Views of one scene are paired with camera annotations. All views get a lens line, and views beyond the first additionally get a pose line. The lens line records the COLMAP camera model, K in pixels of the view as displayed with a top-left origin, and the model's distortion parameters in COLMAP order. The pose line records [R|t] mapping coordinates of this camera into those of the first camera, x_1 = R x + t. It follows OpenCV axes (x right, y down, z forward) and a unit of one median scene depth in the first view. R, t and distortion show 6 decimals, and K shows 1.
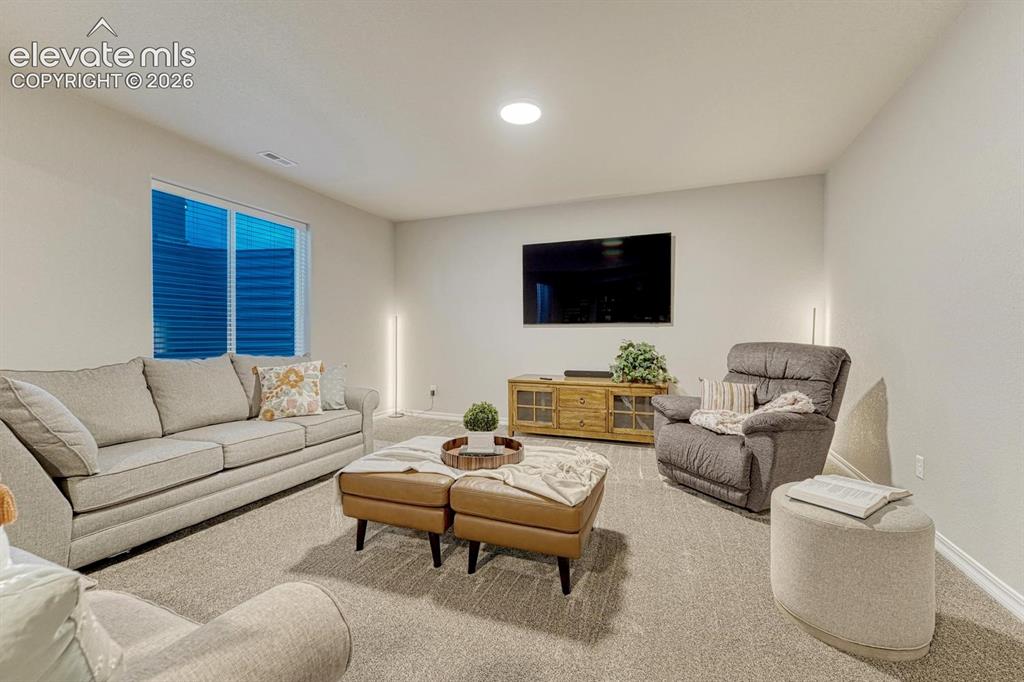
lens RADIAL K [[433.6, 0, 507.5], [0, 433.6, 343.9], [0, 0, 1]] dist [-0.003123, -0.000081]
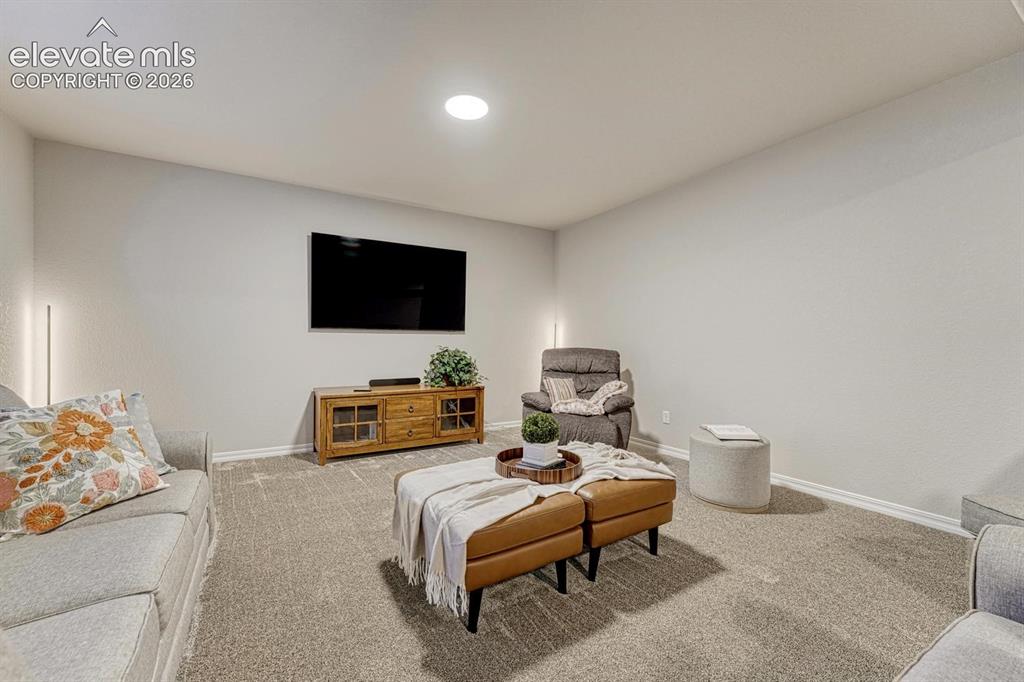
lens RADIAL K [[421.4, 0, 512.6], [0, 421.4, 342.5], [0, 0, 1]] dist [0.002654, -0.000132]
pose [[0.597284, 0.002348, 0.802026, -0.487267], [0.008355, 0.999923, -0.009150, -0.008263], [-0.801986, 0.012166, 0.597219, 0.276077]]
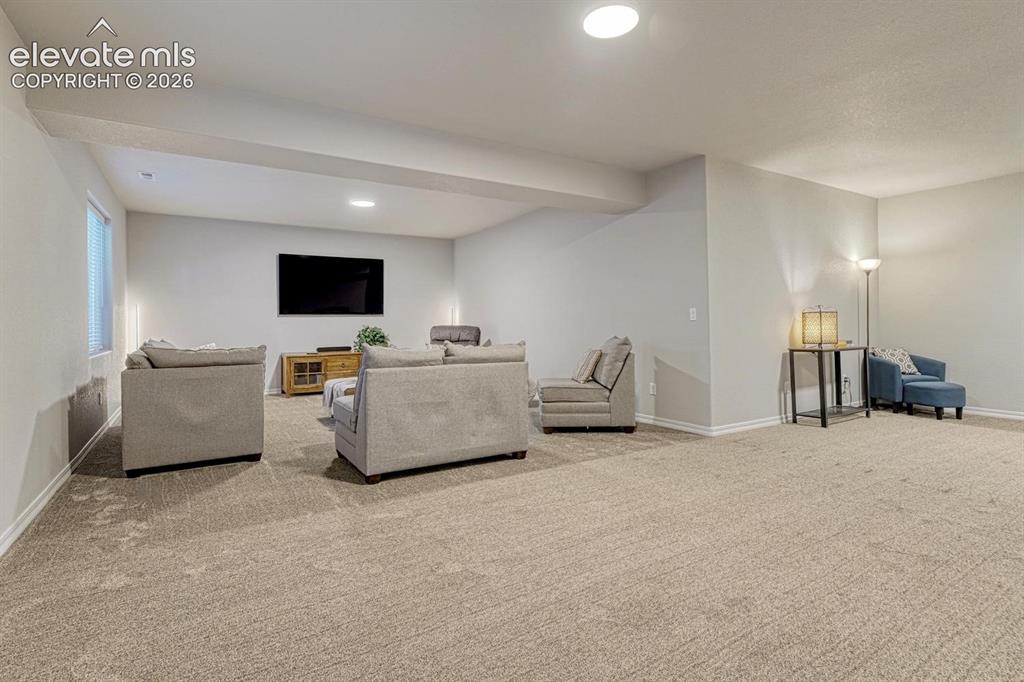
lens RADIAL K [[493.4, 0, 499.1], [0, 493.4, 315.3], [0, 0, 1]] dist [-0.000367, -0.000059]
pose [[0.593870, -0.004016, 0.804551, -0.981084], [0.018896, 0.999781, -0.008958, -0.021533], [-0.804339, 0.020523, 0.593816, -0.523868]]
